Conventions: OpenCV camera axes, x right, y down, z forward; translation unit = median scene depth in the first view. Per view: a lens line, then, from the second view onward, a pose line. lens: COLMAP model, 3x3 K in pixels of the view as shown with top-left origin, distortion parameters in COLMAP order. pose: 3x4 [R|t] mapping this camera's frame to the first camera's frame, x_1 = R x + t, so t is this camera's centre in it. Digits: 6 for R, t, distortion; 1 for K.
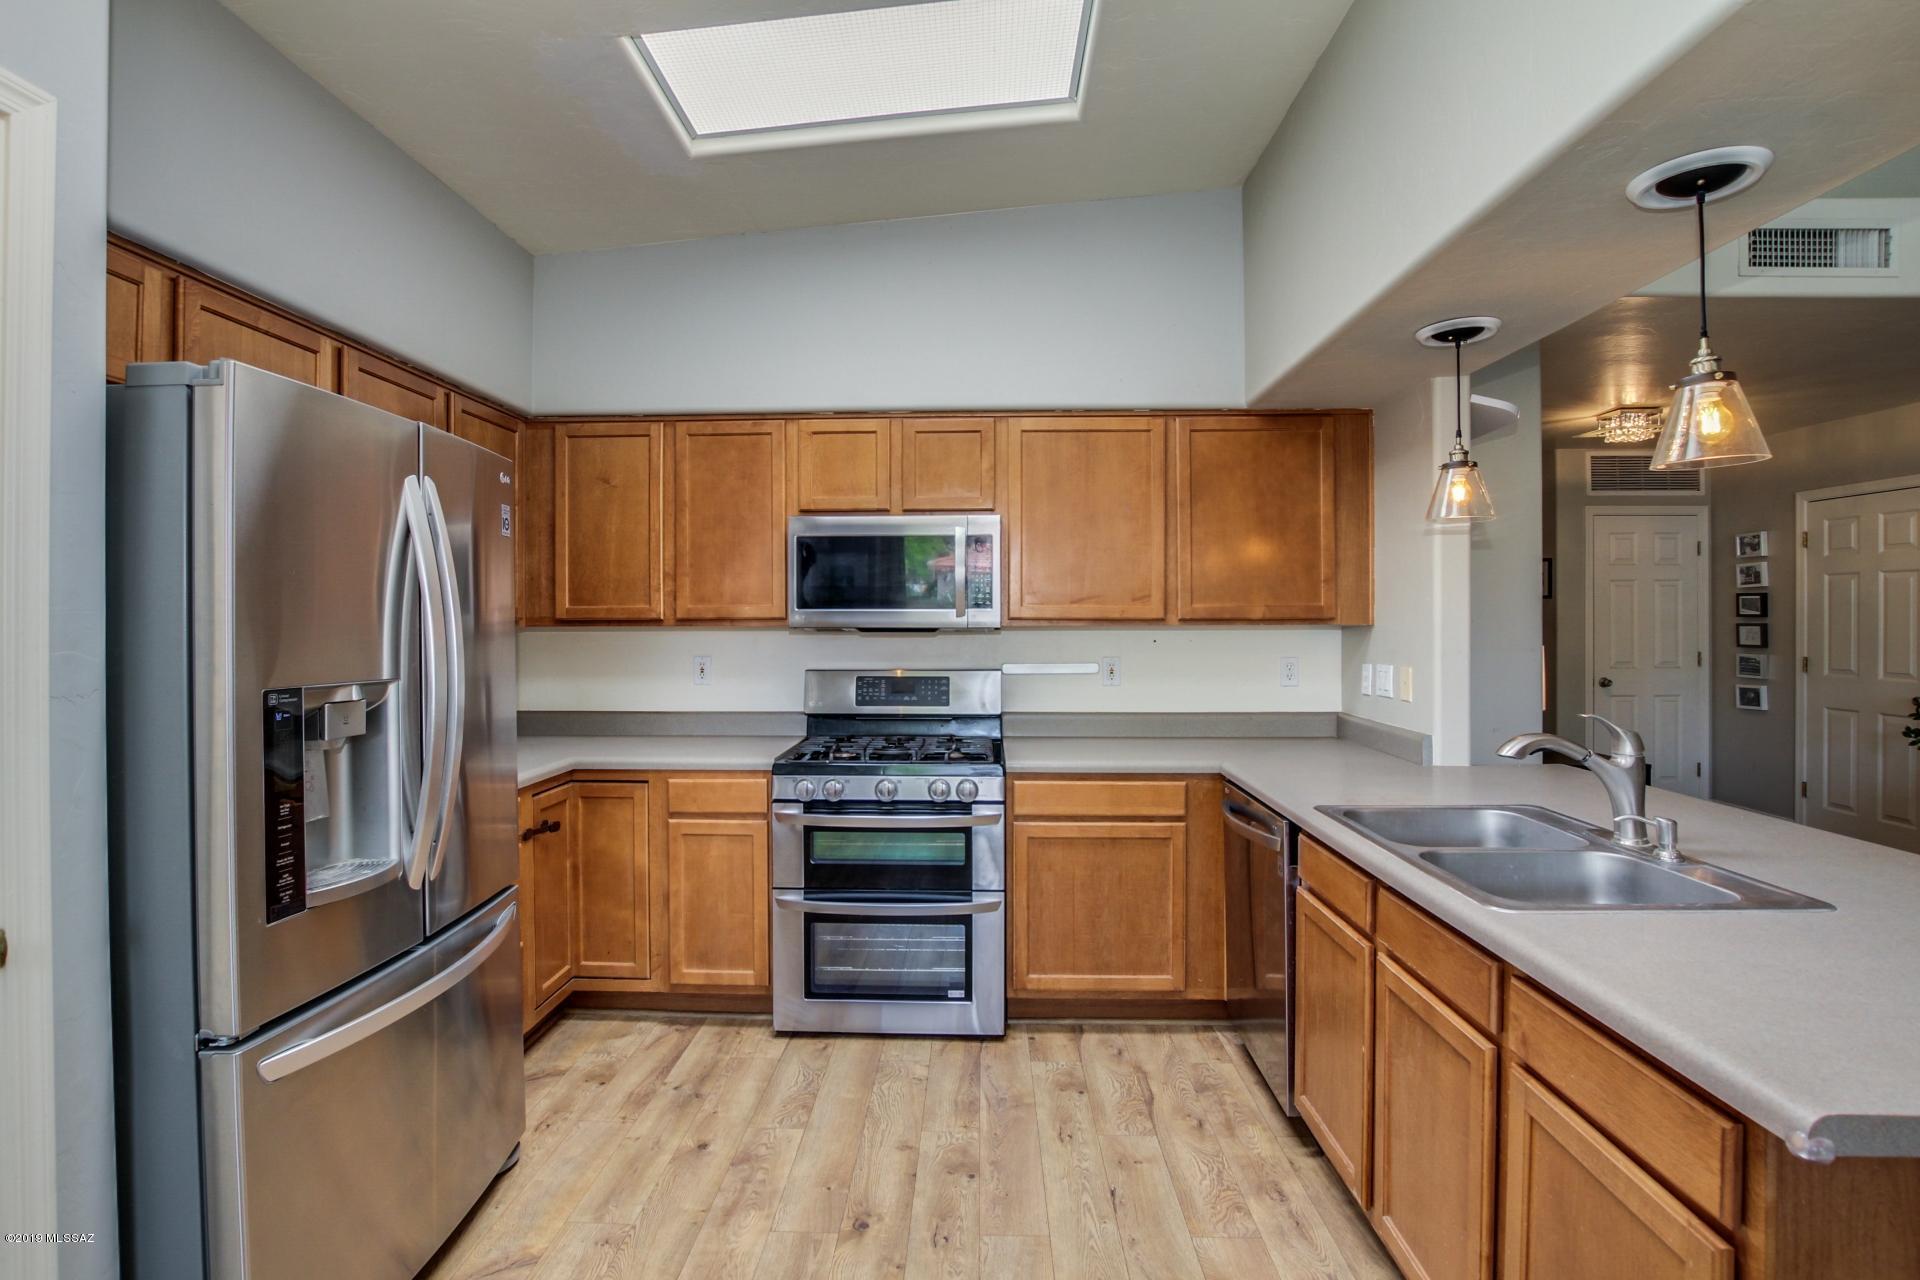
lens RADIAL K [[909.1, 0, 957.6], [0, 909.1, 614.1], [0, 0, 1]] dist [-0.032471, 0.003296]
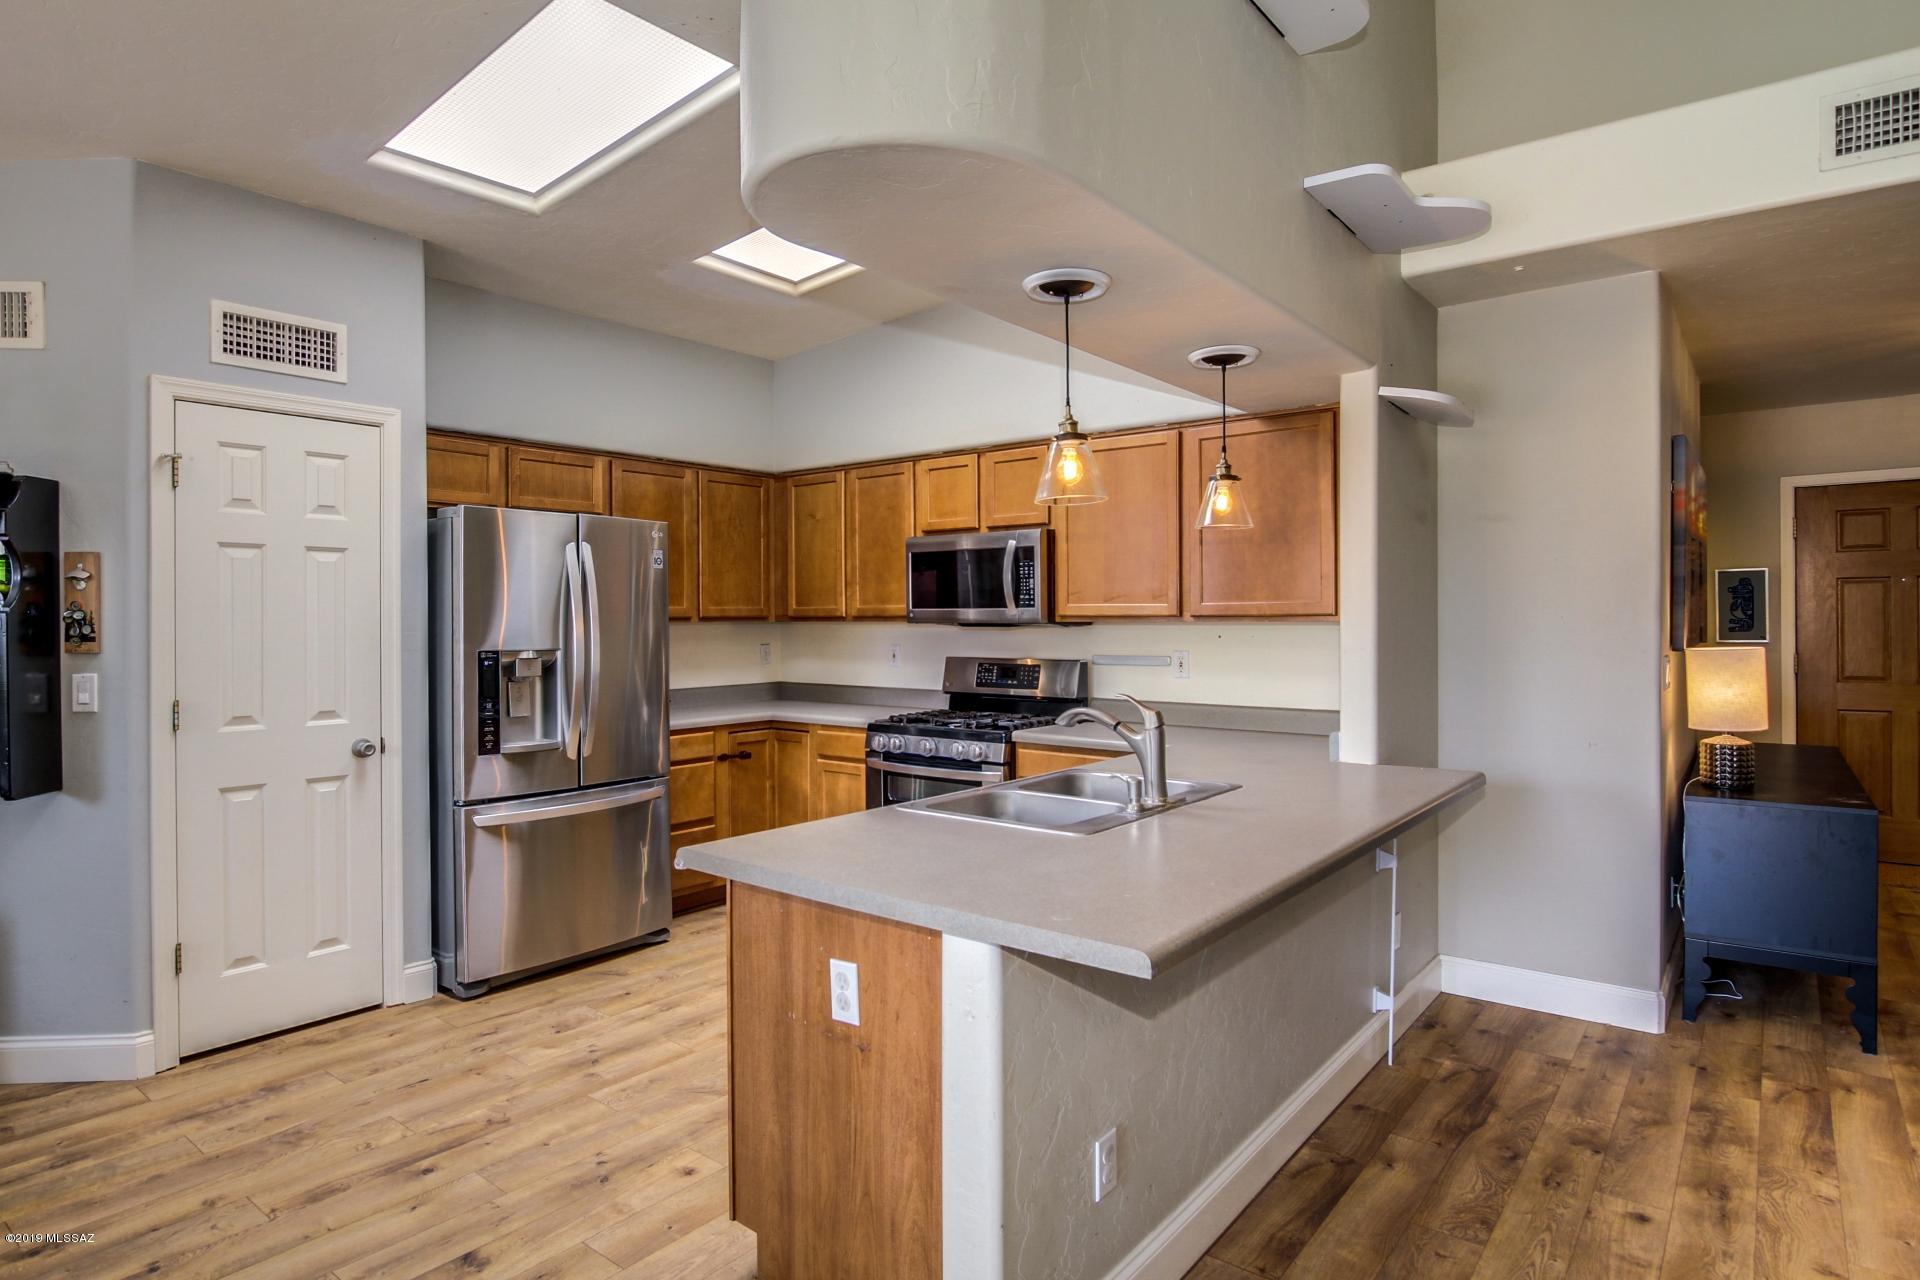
lens RADIAL K [[1059.4, 0, 969.6], [0, 1059.4, 629.4], [0, 0, 1]] dist [-0.033166, 0.005569]
pose [[0.804229, 0.006452, -0.594284, 0.853701], [0.006784, 0.999776, 0.020034, -0.006179], [0.594280, -0.020144, 0.804006, -0.183052]]
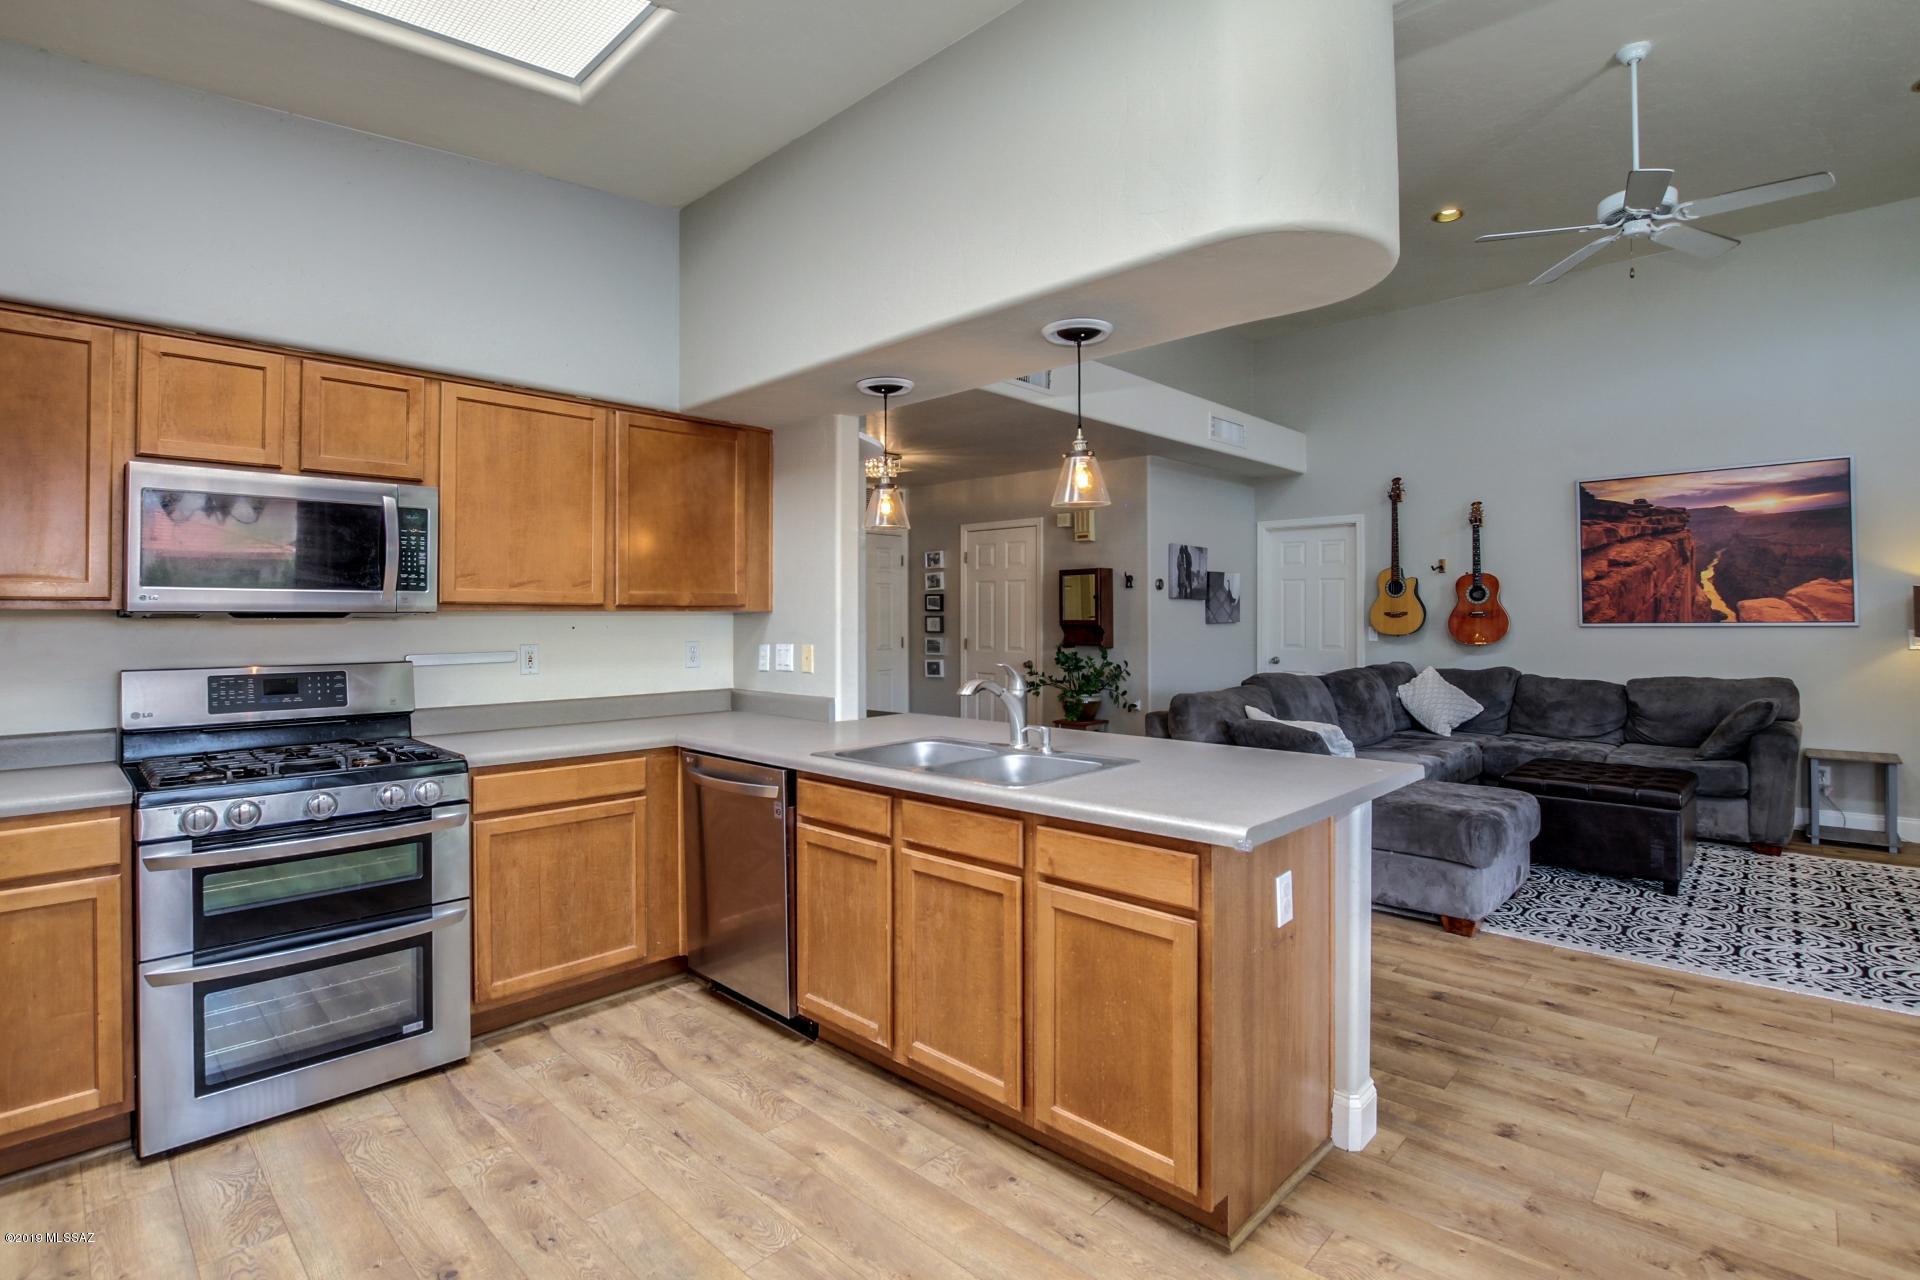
lens RADIAL K [[909.1, 0, 957.4], [0, 909.1, 602.7], [0, 0, 1]] dist [-0.032471, 0.003296]
pose [[0.667874, 0.010711, 0.744197, -0.291562], [-0.000528, 0.999903, -0.013918, 0.018785], [-0.744274, 0.008903, 0.667815, 0.022560]]
